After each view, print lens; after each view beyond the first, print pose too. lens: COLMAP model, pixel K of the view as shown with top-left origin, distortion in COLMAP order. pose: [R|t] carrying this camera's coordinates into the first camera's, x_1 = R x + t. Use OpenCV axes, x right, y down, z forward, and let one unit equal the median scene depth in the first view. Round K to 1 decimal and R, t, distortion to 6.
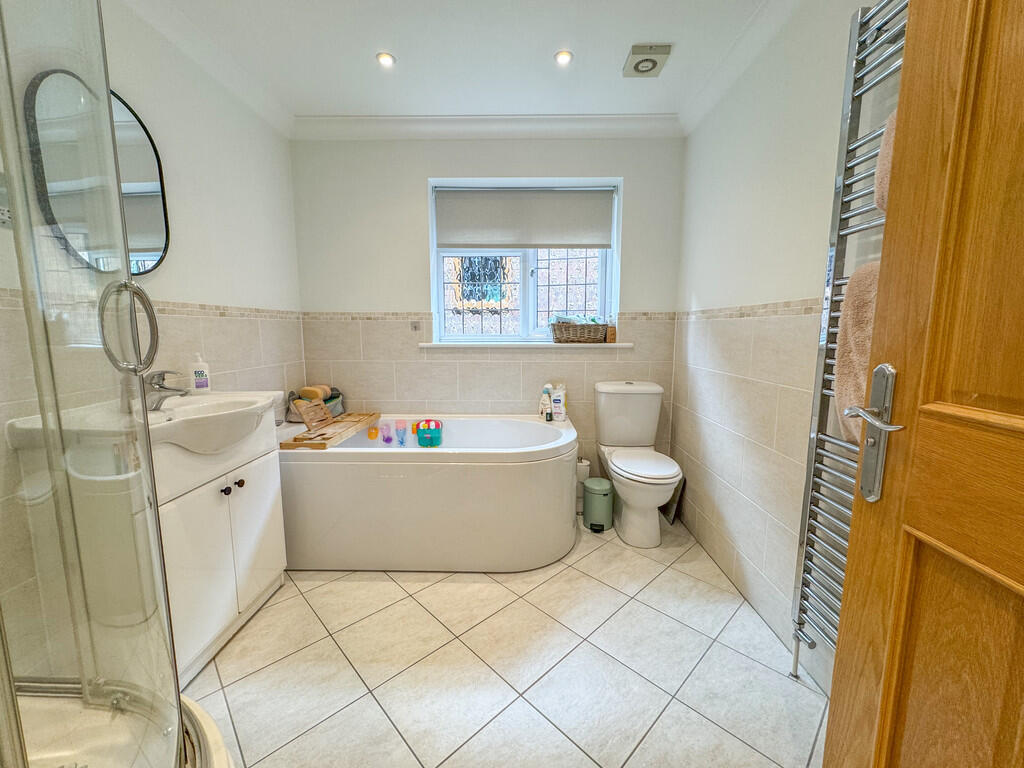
lens RADIAL K [[414.3, 0, 511.5], [0, 414.3, 384.2], [0, 0, 1]] dist [-0.001426, 0.000097]
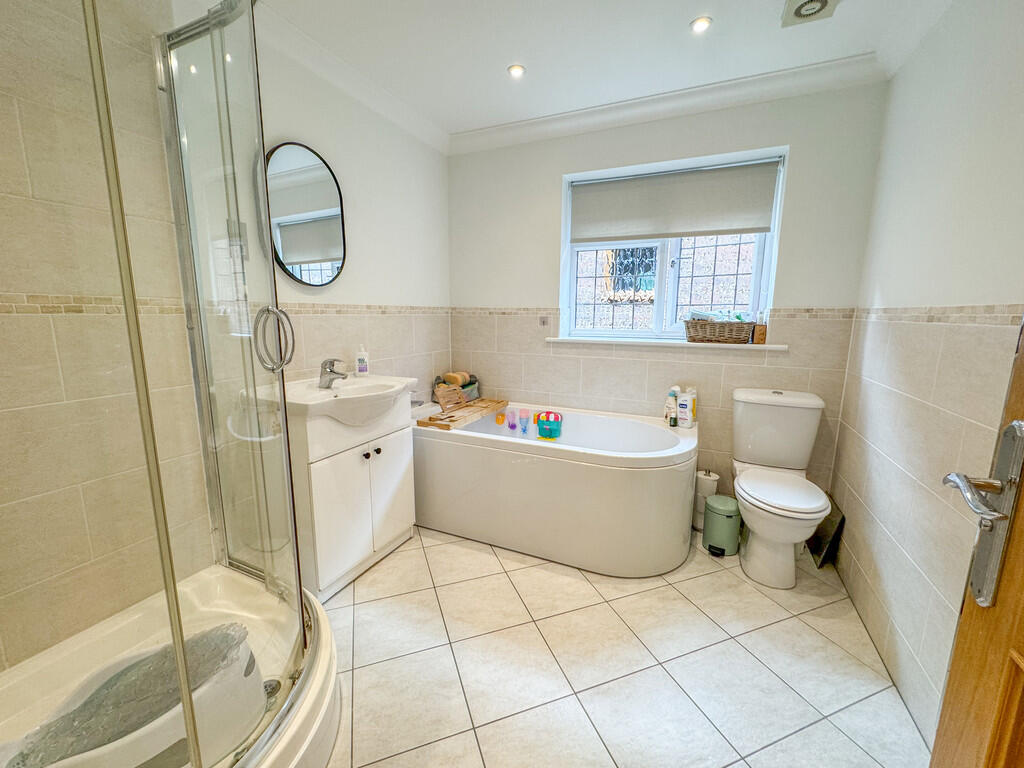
lens RADIAL K [[414.3, 0, 505.3], [0, 414.3, 385.2], [0, 0, 1]] dist [-0.001426, 0.000097]
pose [[0.915684, 0.074362, -0.394960, 0.128181], [-0.059487, 0.996986, 0.049795, -0.031660], [0.397472, -0.022102, 0.917348, 0.003004]]
